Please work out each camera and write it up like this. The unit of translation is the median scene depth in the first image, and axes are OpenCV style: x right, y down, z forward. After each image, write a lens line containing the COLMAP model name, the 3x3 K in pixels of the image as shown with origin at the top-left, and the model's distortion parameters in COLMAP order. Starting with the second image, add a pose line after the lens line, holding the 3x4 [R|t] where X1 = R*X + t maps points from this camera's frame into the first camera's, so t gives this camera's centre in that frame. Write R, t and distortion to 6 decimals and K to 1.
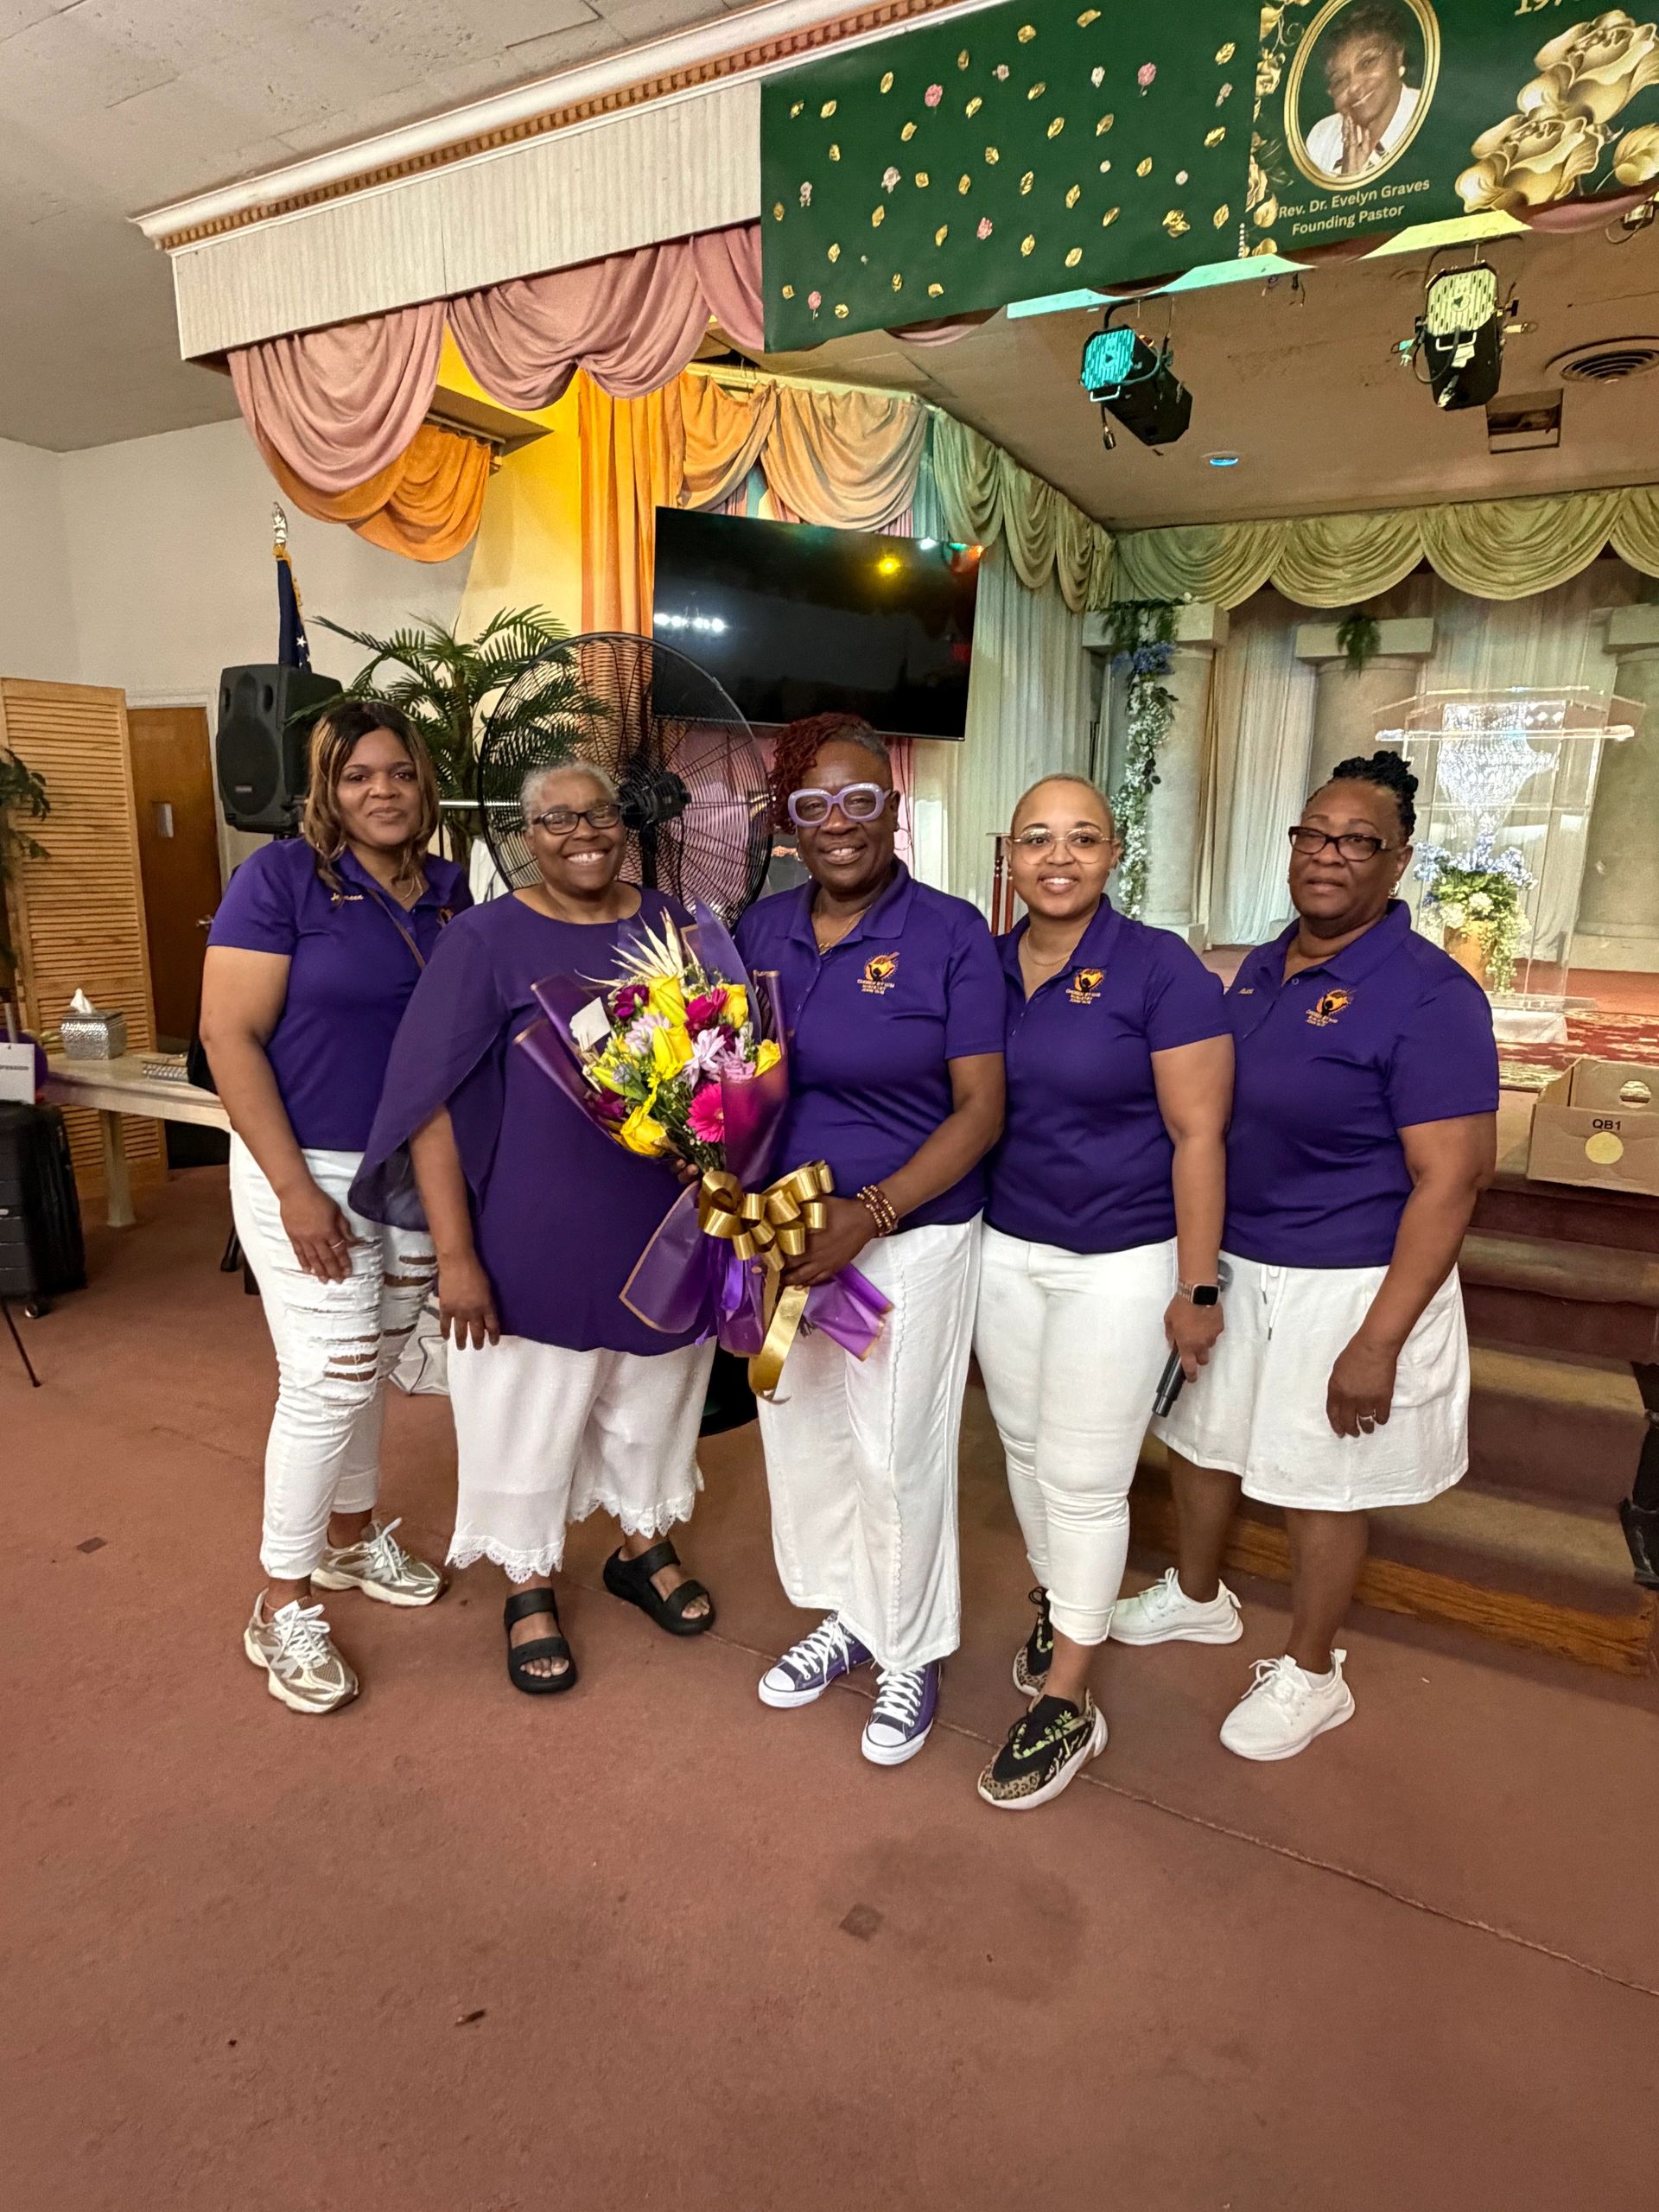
lens RADIAL K [[1183.6, 0, 829.5], [0, 1183.6, 1106.0], [0, 0, 1]] dist [0.000633, -0.009543]
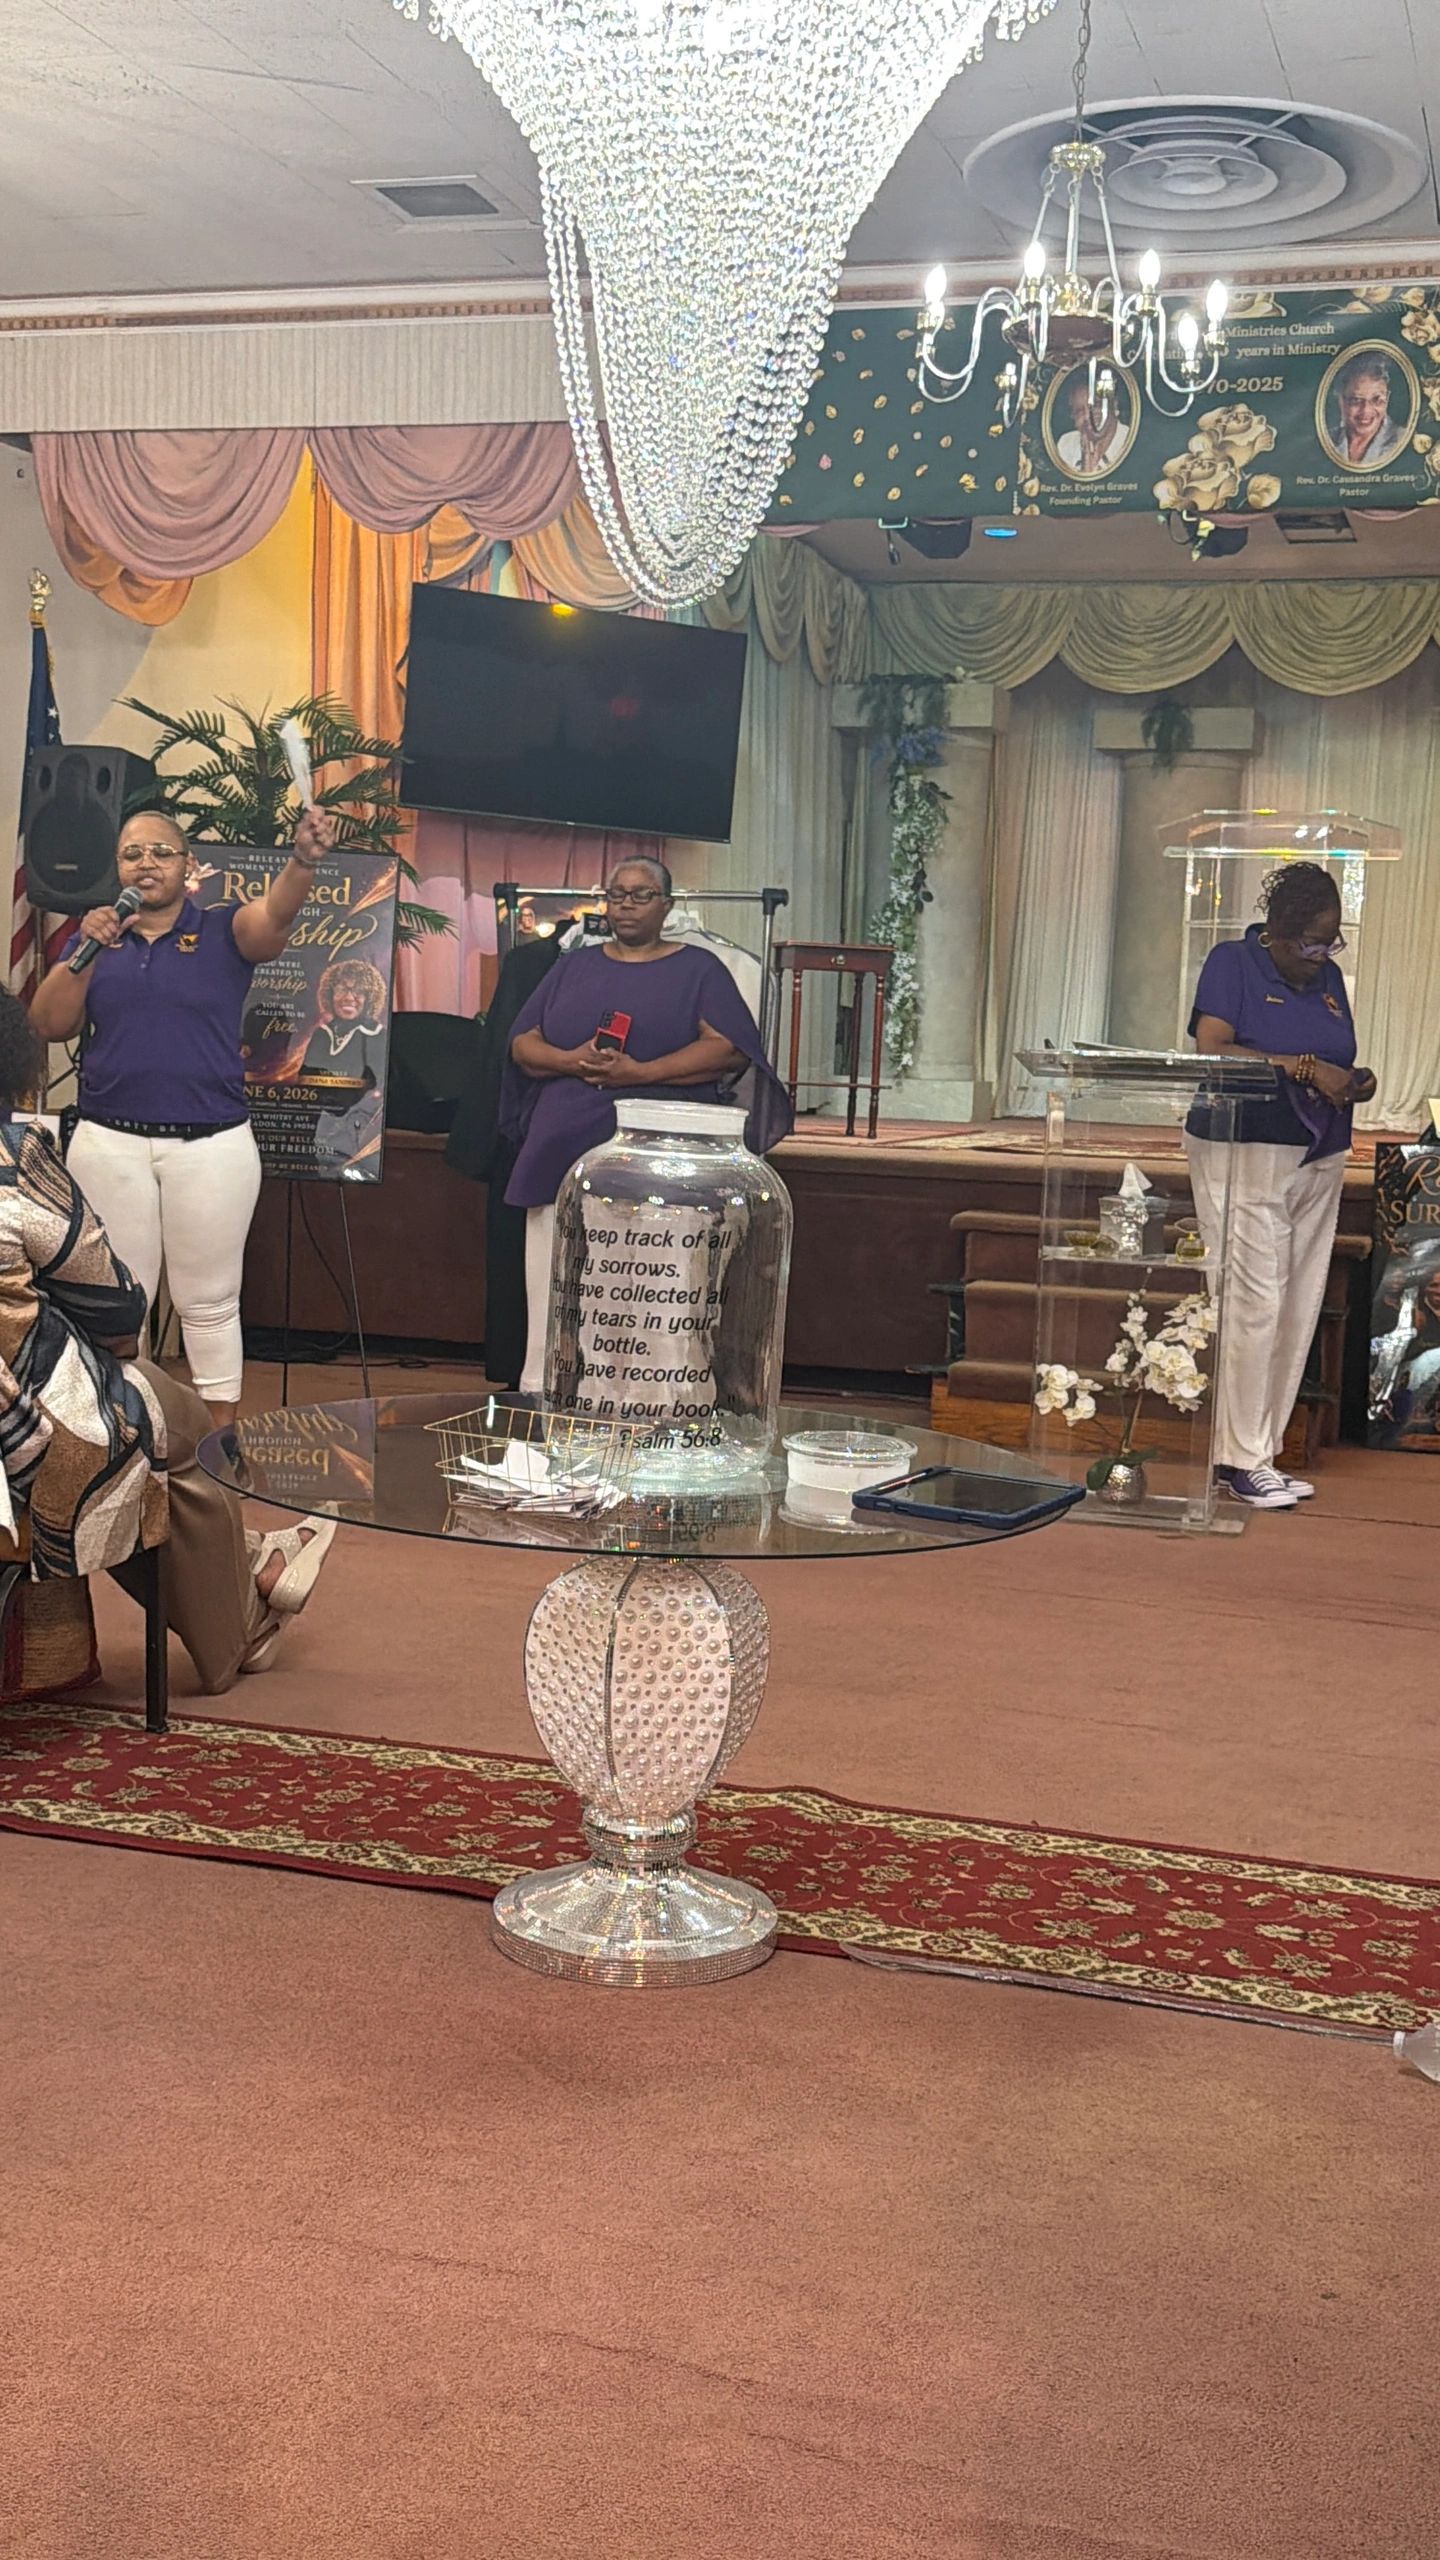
lens RADIAL K [[2156.2, 0, 720.0], [0, 2156.2, 1280.0], [0, 0, 1]] dist [0.048893, -0.002065]
pose [[0.983406, -0.003390, 0.181389, -0.128308], [0.020407, 0.995547, -0.092031, 0.114075], [-0.180269, 0.094206, 0.979096, -0.378356]]
